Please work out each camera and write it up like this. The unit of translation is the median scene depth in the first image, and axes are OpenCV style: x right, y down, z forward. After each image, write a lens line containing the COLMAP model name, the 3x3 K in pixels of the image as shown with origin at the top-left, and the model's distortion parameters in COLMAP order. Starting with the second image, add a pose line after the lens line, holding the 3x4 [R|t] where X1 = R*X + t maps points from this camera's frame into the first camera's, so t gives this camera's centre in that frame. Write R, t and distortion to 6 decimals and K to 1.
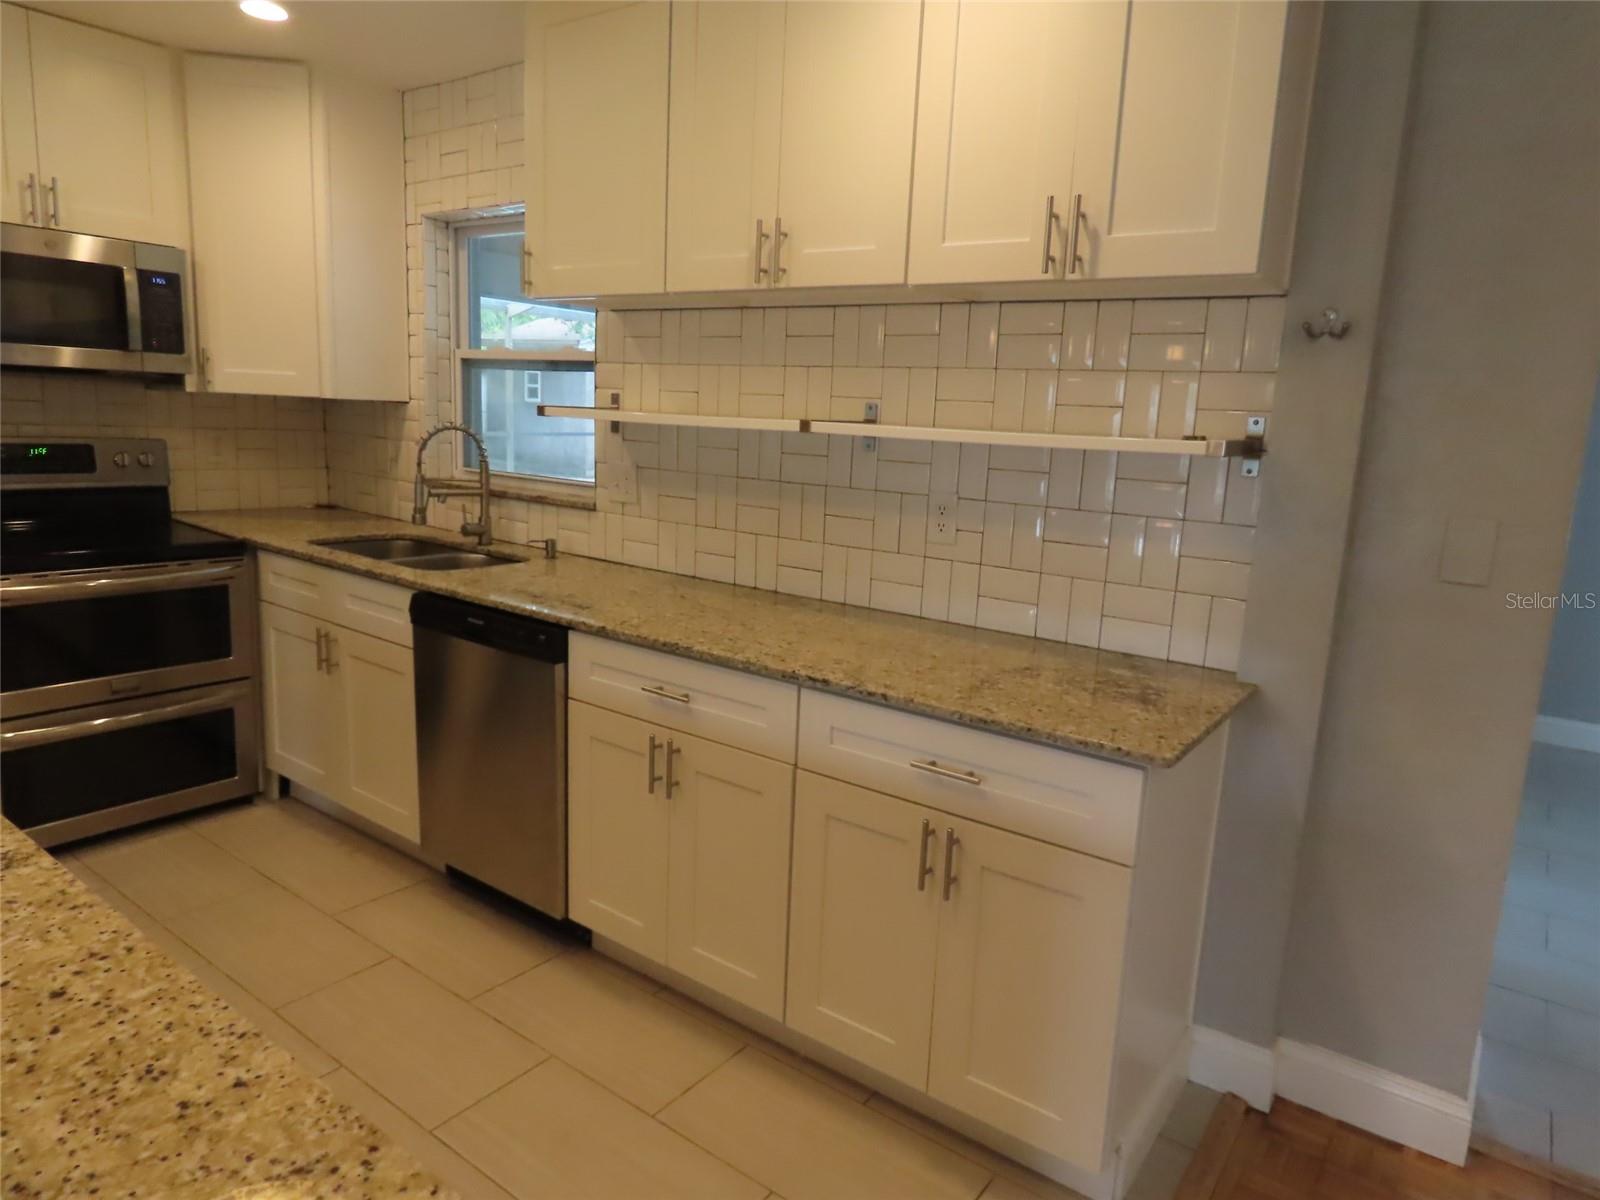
lens RADIAL K [[1004.2, 0, 797.1], [0, 1004.2, 596.8], [0, 0, 1]] dist [-0.009626, 0.005196]
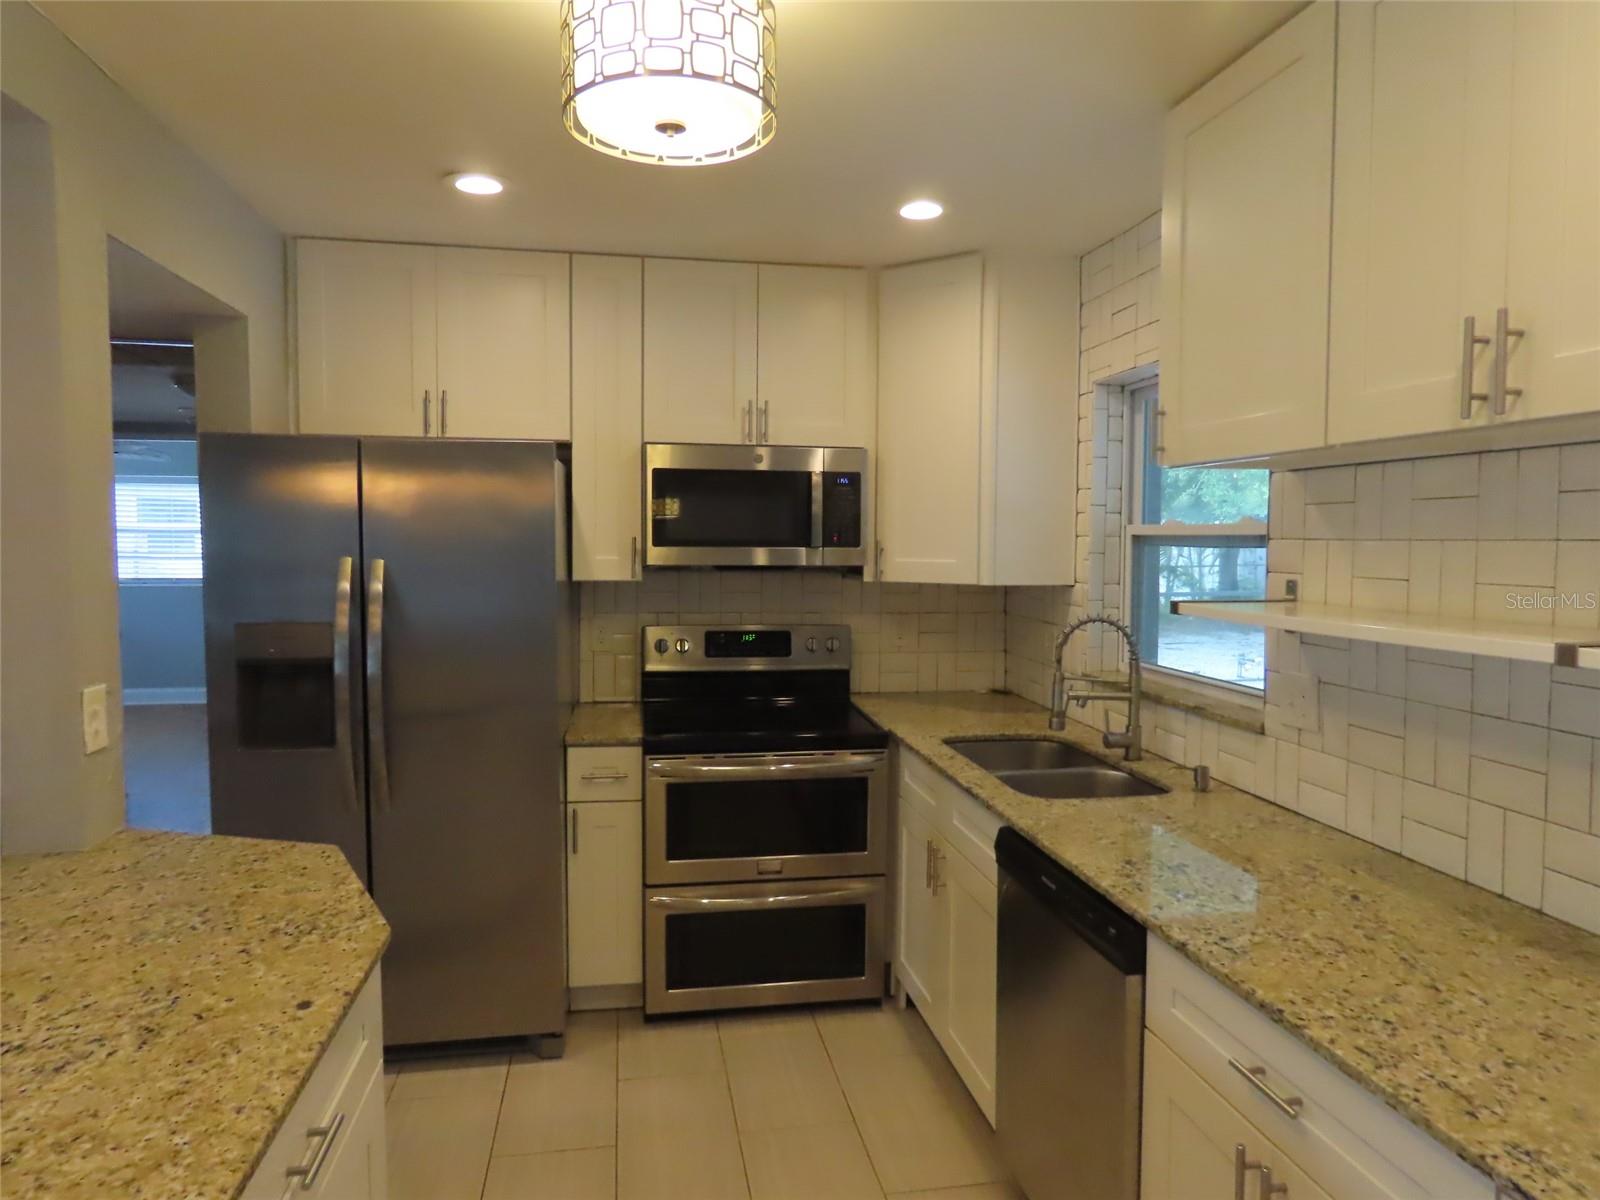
lens RADIAL K [[1004.2, 0, 800.4], [0, 1004.2, 598.7], [0, 0, 1]] dist [-0.009626, 0.005196]
pose [[0.727973, -0.003393, -0.685598, 0.066222], [-0.096789, 0.989464, -0.107668, -0.082693], [0.678740, 0.144738, 0.719974, 0.251822]]
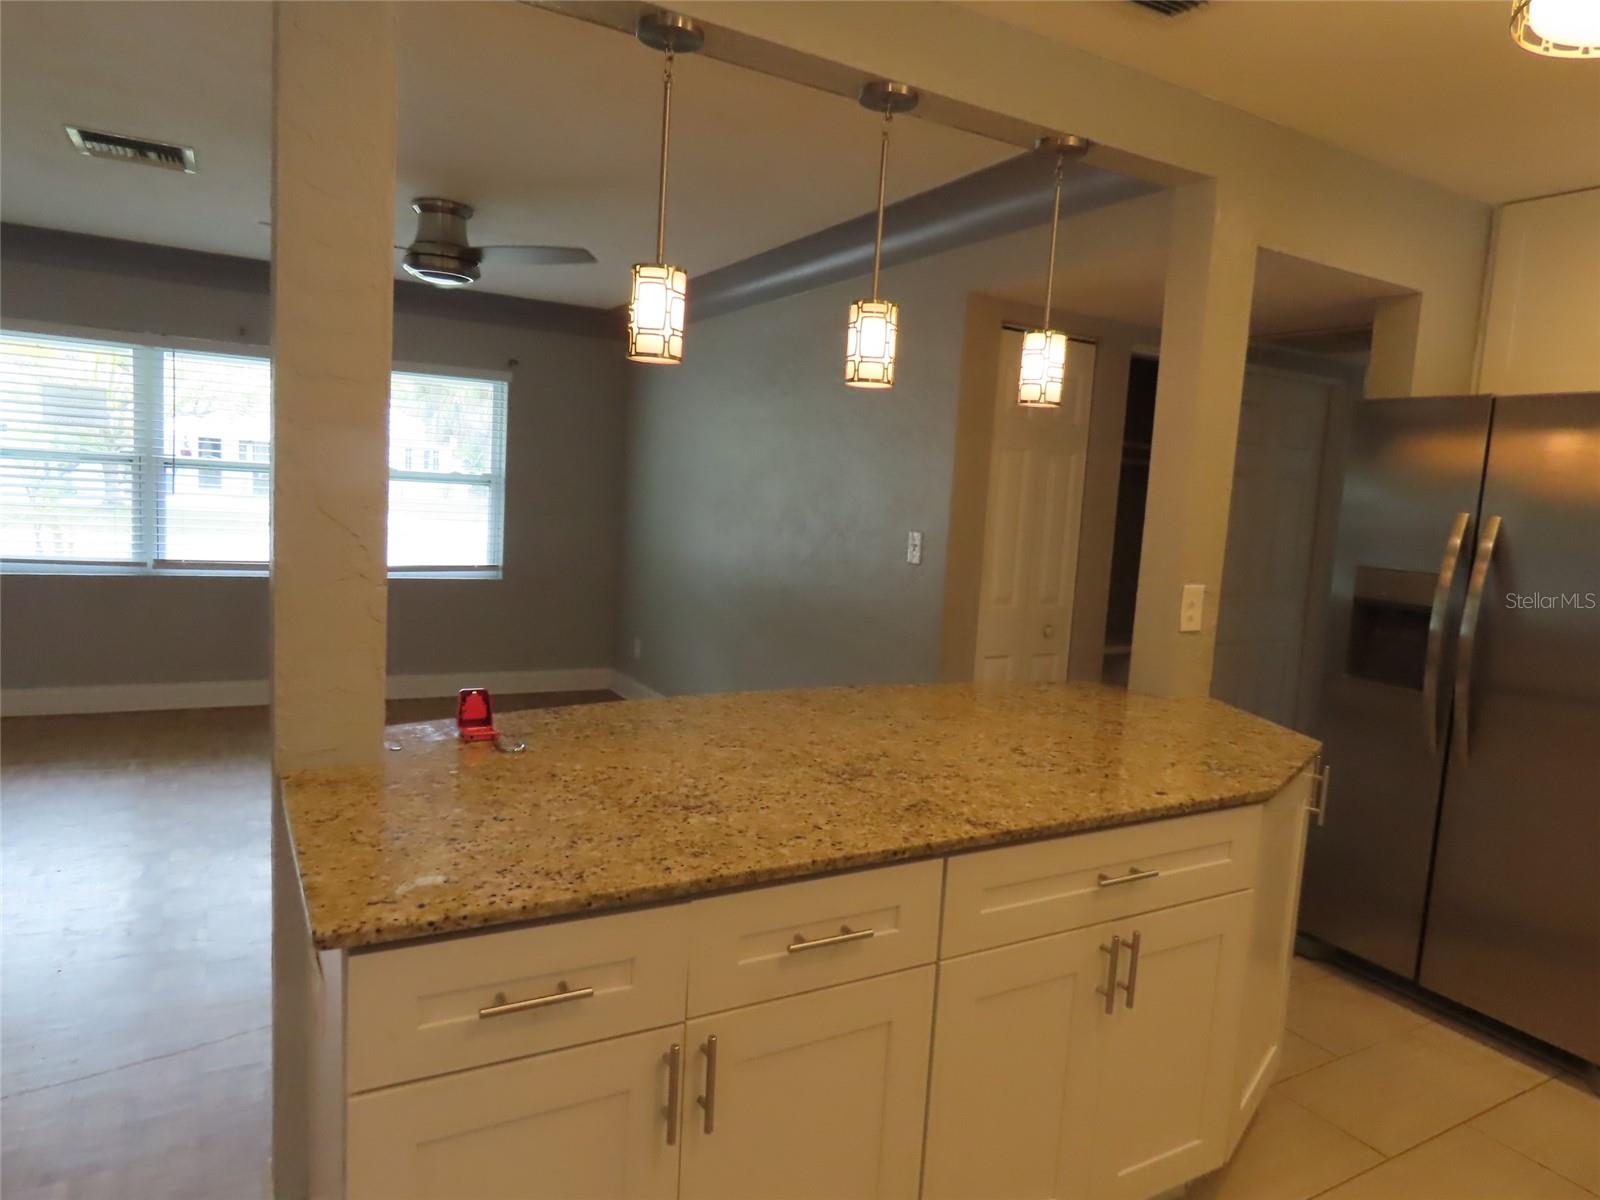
lens RADIAL K [[1004.2, 0, 801.8], [0, 1004.2, 607.1], [0, 0, 1]] dist [-0.009626, 0.005196]
pose [[-0.403739, 0.030096, -0.914379, 0.252904], [-0.253250, 0.956727, 0.143311, -0.071733], [0.879124, 0.289427, -0.378646, 0.459682]]
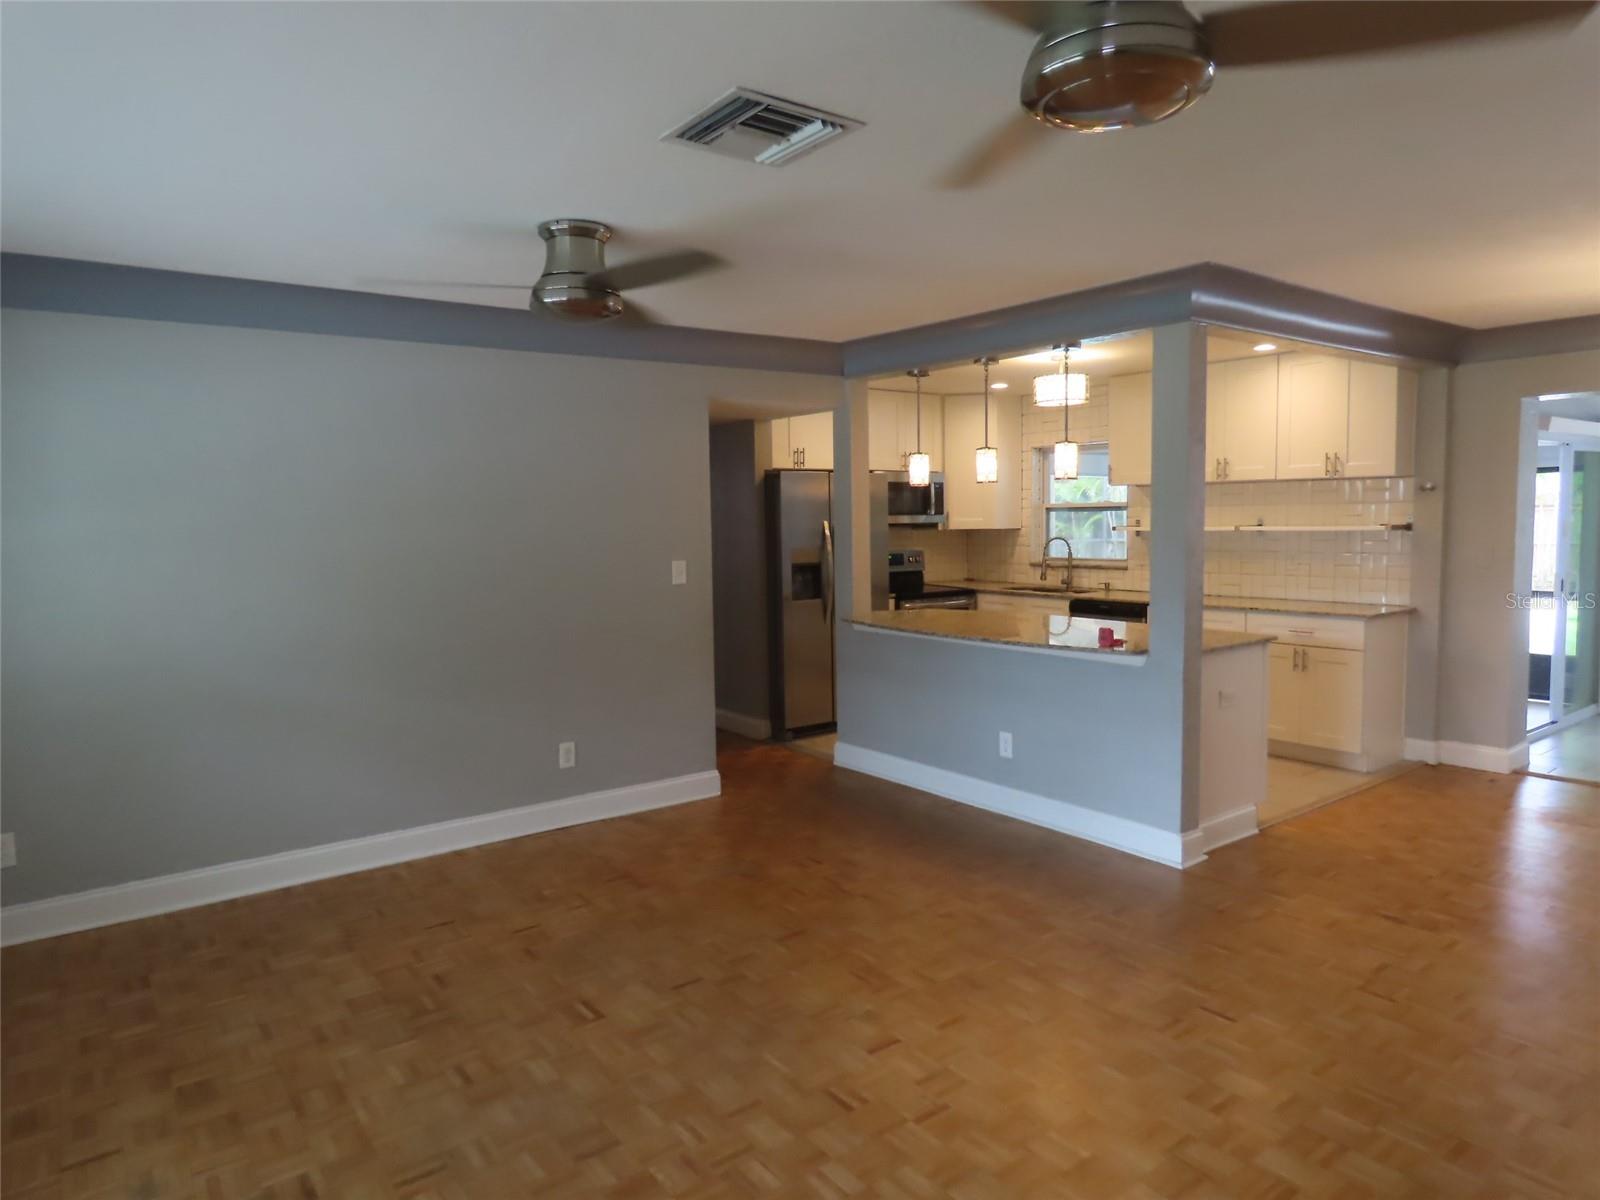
lens RADIAL K [[1004.2, 0, 801.3], [0, 1004.2, 613.3], [0, 0, 1]] dist [-0.009626, 0.005196]
pose [[0.956829, -0.036475, -0.288355, -0.292936], [0.009302, 0.995429, -0.095051, 0.260865], [0.290504, 0.088265, 0.952794, -1.629729]]
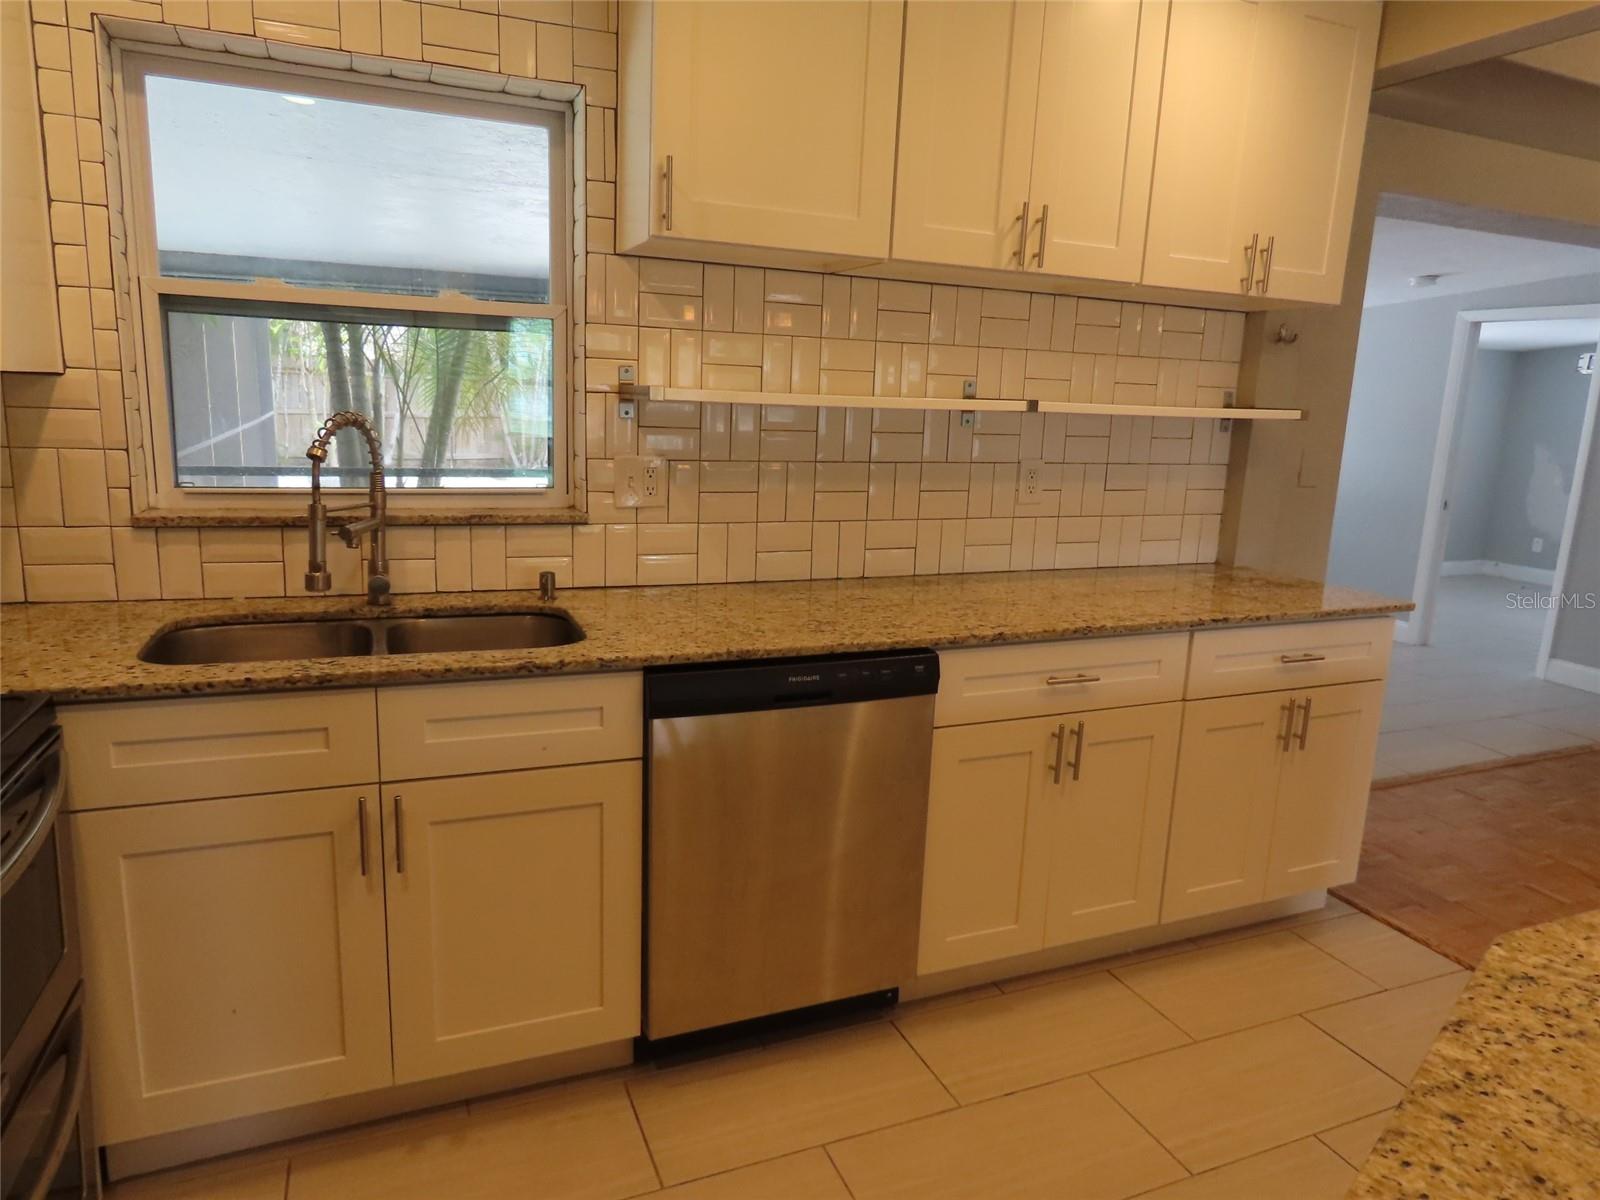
lens RADIAL K [[1004.2, 0, 814.5], [0, 1004.2, 594.7], [0, 0, 1]] dist [-0.009626, 0.005196]
pose [[0.512441, -0.194329, 0.836445, -0.853499], [0.146340, 0.979572, 0.137927, -0.128354], [-0.846161, 0.051726, 0.530411, 0.534674]]
